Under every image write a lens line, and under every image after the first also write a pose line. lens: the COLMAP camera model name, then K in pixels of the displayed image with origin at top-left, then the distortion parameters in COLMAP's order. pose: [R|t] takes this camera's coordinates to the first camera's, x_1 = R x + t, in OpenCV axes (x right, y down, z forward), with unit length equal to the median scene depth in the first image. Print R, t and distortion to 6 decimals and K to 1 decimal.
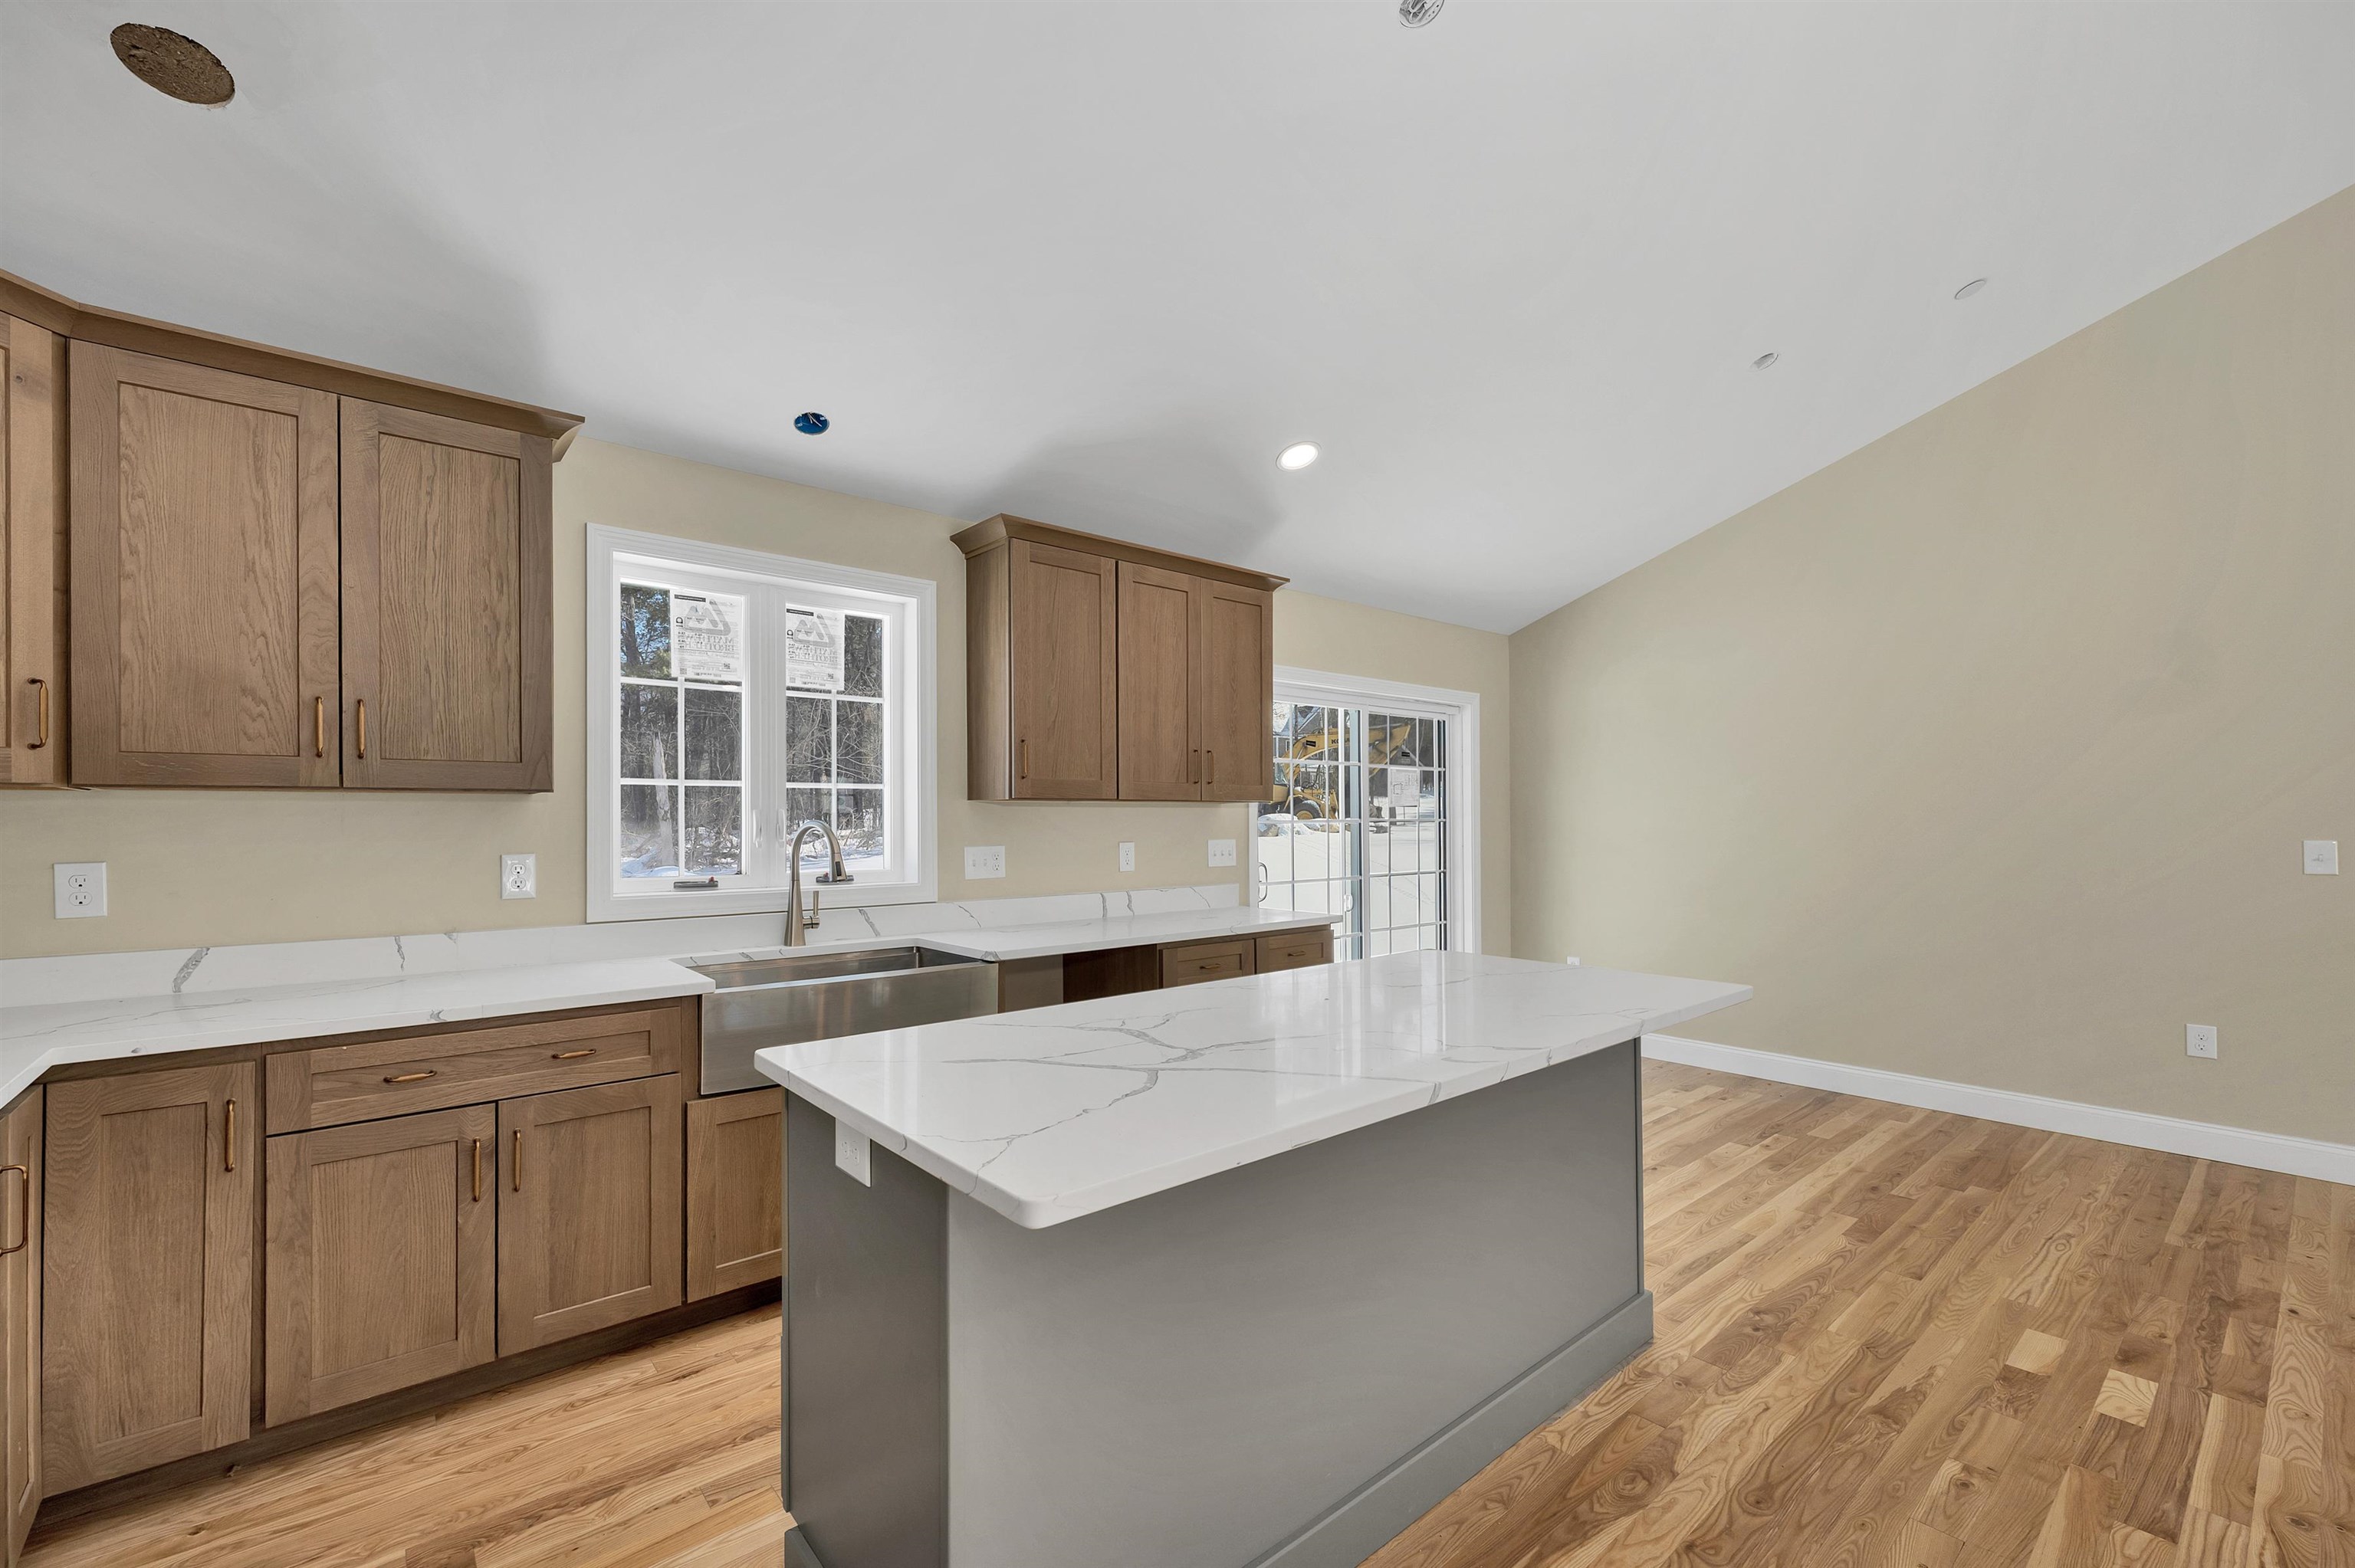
lens RADIAL K [[981.1, 0, 1180.3], [0, 981.1, 817.2], [0, 0, 1]] dist [0.001628, -0.000080]
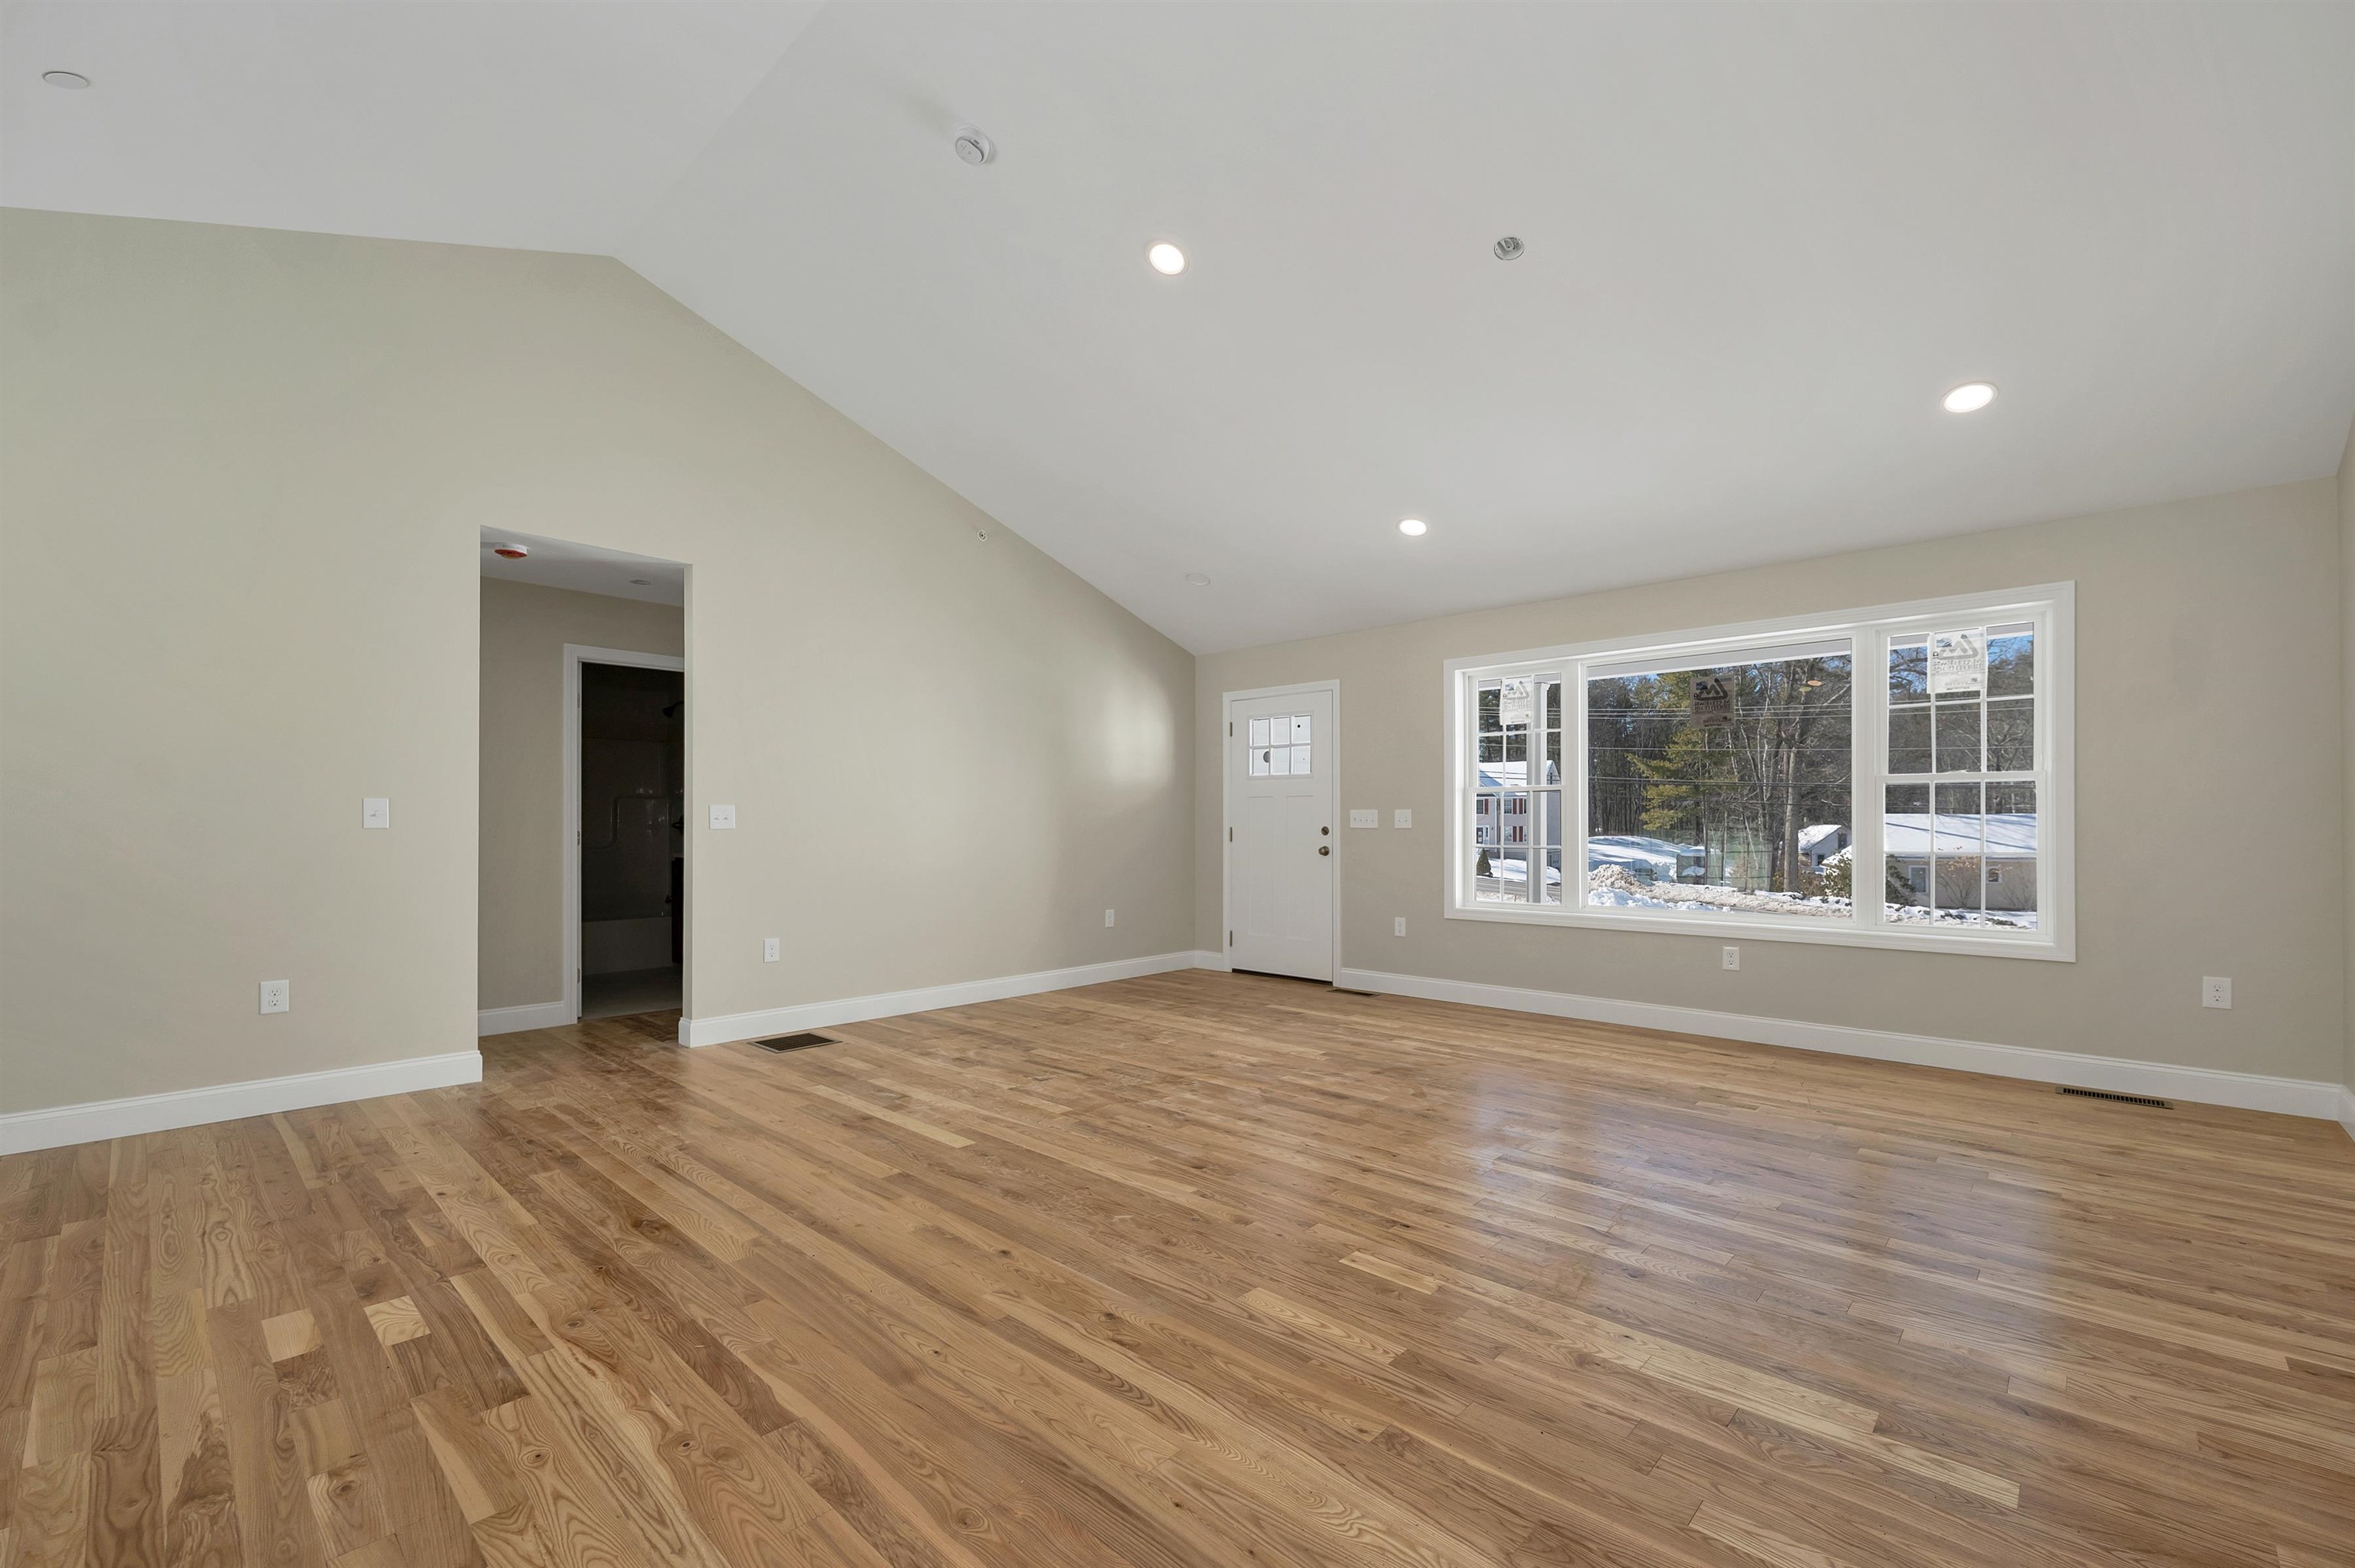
lens RADIAL K [[981.9, 0, 1178.2], [0, 981.9, 822.5], [0, 0, 1]] dist [-0.000594, -0.000182]
pose [[-0.114380, 0.009369, 0.993393, -0.093812], [-0.003056, 0.999947, -0.009782, 0.080121], [-0.993432, -0.004155, -0.114345, 0.278043]]
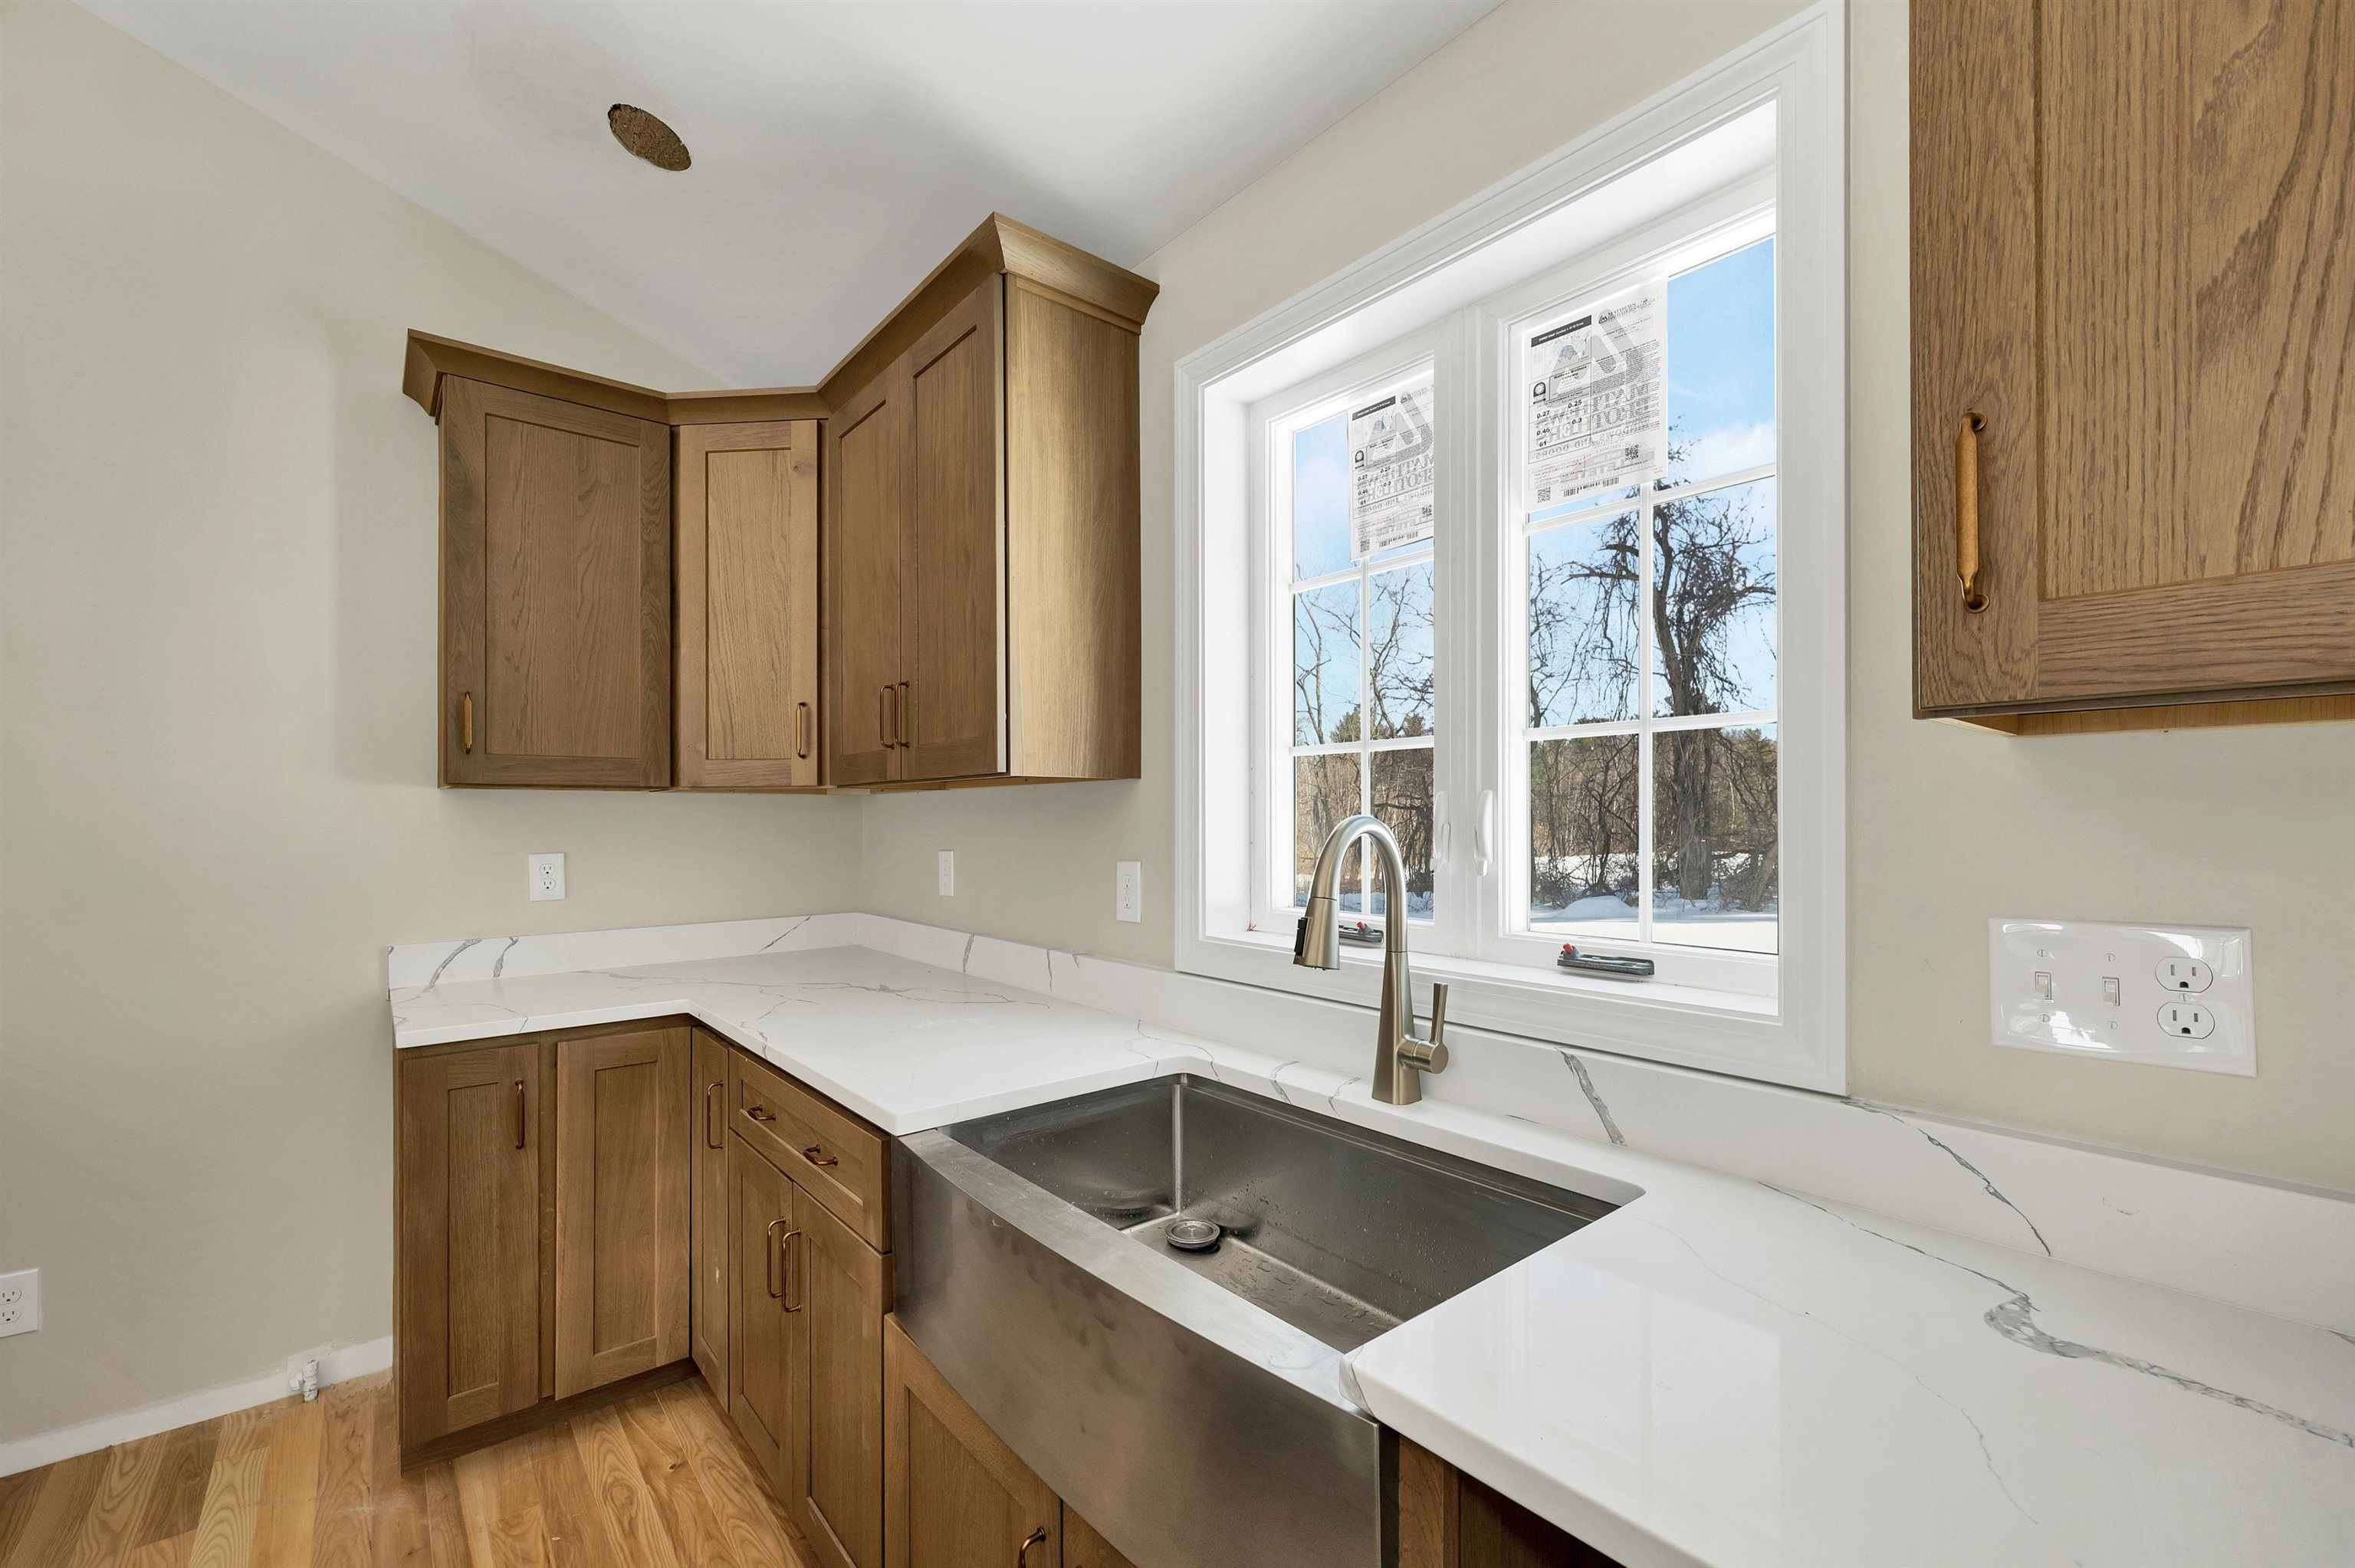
lens RADIAL K [[971.4, 0, 1182.0], [0, 971.4, 831.9], [0, 0, 1]] dist [0.002322, 0.000181]
pose [[0.008271, 0.016047, -0.999837, 0.054638], [0.004354, 0.999861, 0.016083, 0.004612], [0.999956, -0.004486, 0.008200, 1.082176]]
